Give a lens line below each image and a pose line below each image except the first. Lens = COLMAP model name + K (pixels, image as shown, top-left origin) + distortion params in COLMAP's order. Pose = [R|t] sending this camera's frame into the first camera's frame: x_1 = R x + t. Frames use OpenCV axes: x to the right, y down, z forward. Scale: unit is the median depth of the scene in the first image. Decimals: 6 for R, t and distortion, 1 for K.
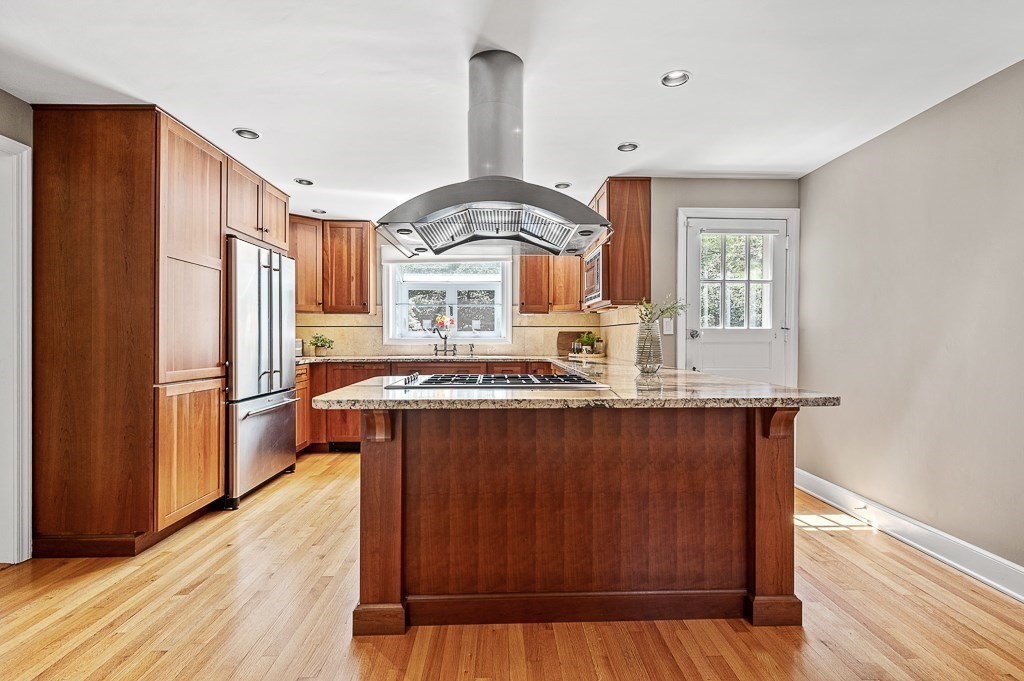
lens RADIAL K [[481.1, 0, 515.1], [0, 481.1, 338.7], [0, 0, 1]] dist [0.001042, 0.000085]
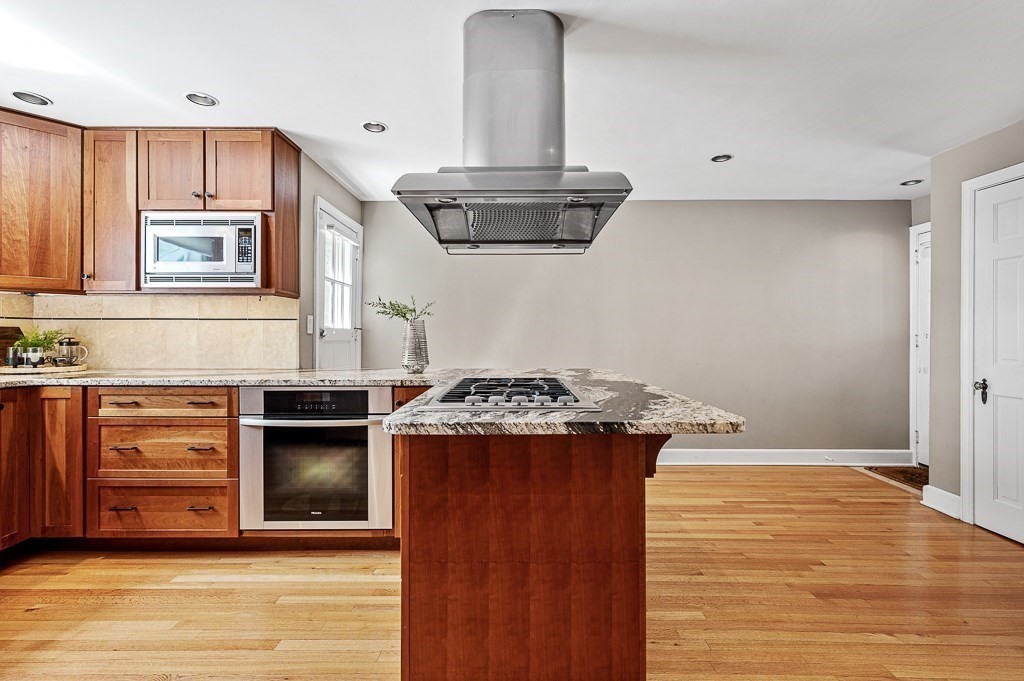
lens RADIAL K [[453.0, 0, 514.6], [0, 453.0, 333.7], [0, 0, 1]] dist [0.000161, -0.000014]
pose [[0.030191, 0.000346, 0.999544, -0.507830], [0.002003, 0.999998, -0.000406, -0.007920], [-0.999542, 0.002014, 0.030190, 0.593882]]
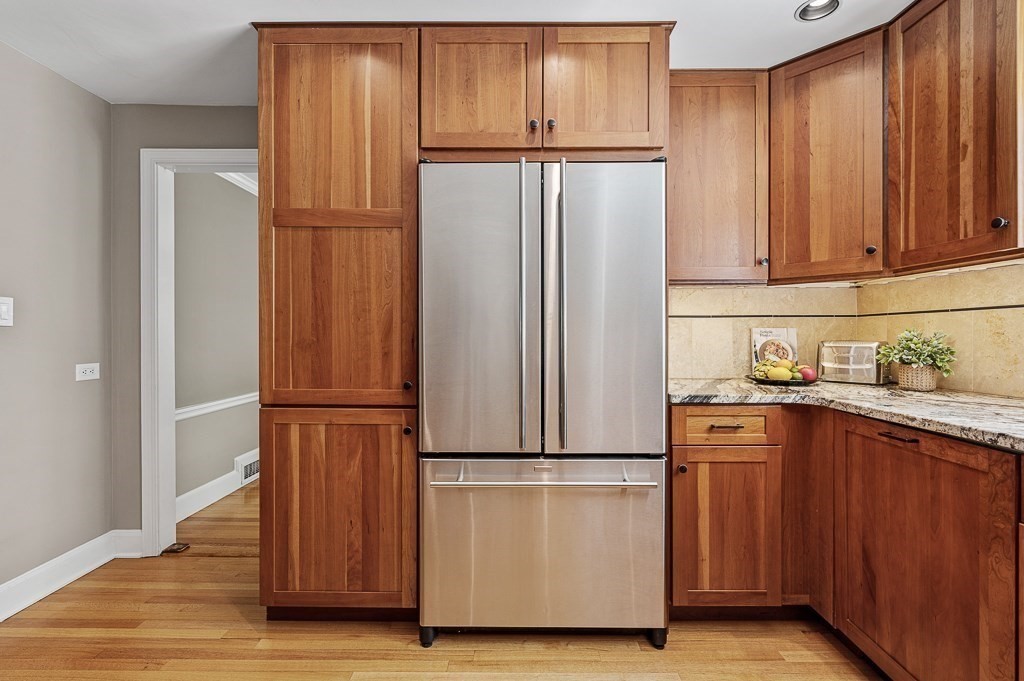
lens RADIAL K [[466.2, 0, 512.7], [0, 466.2, 336.6], [0, 0, 1]] dist [-0.000938, 0.000084]
pose [[-0.042332, 0.002081, -0.999101, -0.035320], [-0.002441, 0.999995, 0.002186, -0.007309], [0.999101, 0.002531, -0.042326, 0.970429]]
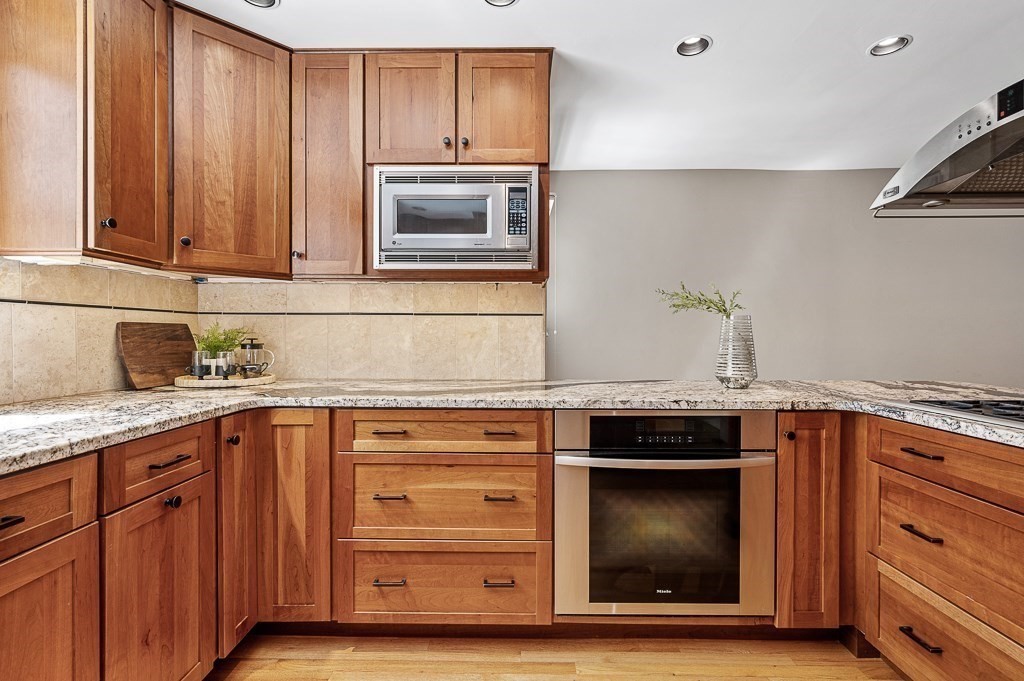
lens RADIAL K [[467.6, 0, 516.3], [0, 467.6, 339.5], [0, 0, 1]] dist [-0.001480, -0.000013]
pose [[0.046651, -0.010925, 0.998852, -0.343799], [-0.000102, 0.999940, 0.010941, -0.008206], [-0.998911, -0.000613, 0.046647, 1.006246]]
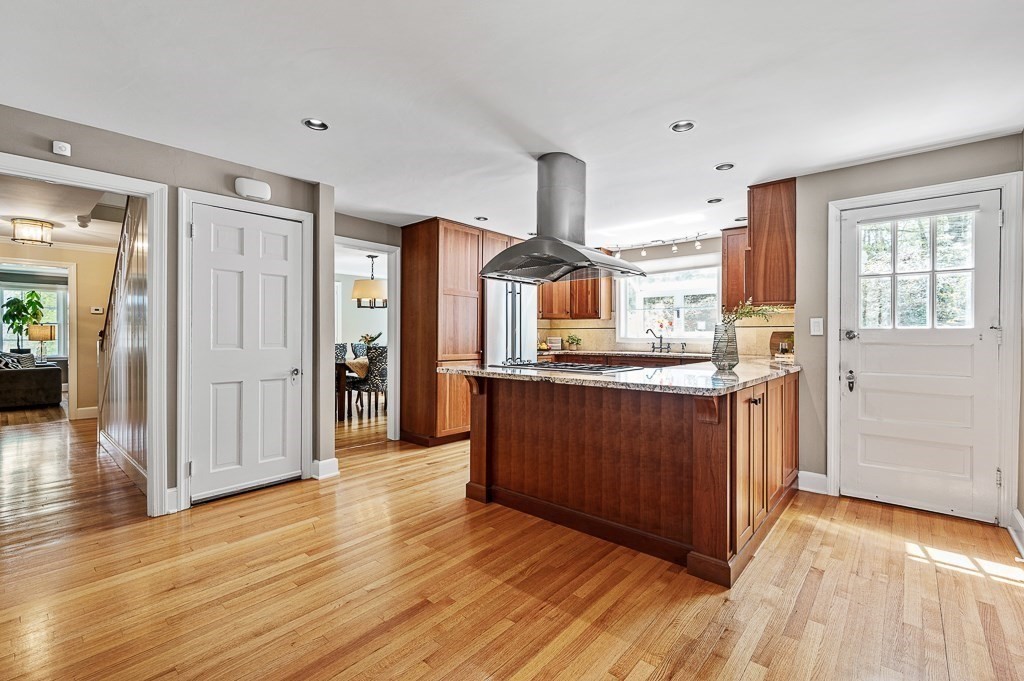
lens RADIAL K [[453.0, 0, 514.6], [0, 453.0, 333.7], [0, 0, 1]] dist [0.000161, -0.000014]
pose [[0.728955, -0.000543, -0.684562, 0.499850], [-0.004721, 0.999972, -0.005820, -0.003607], [0.684546, 0.007475, 0.728932, -0.077751]]
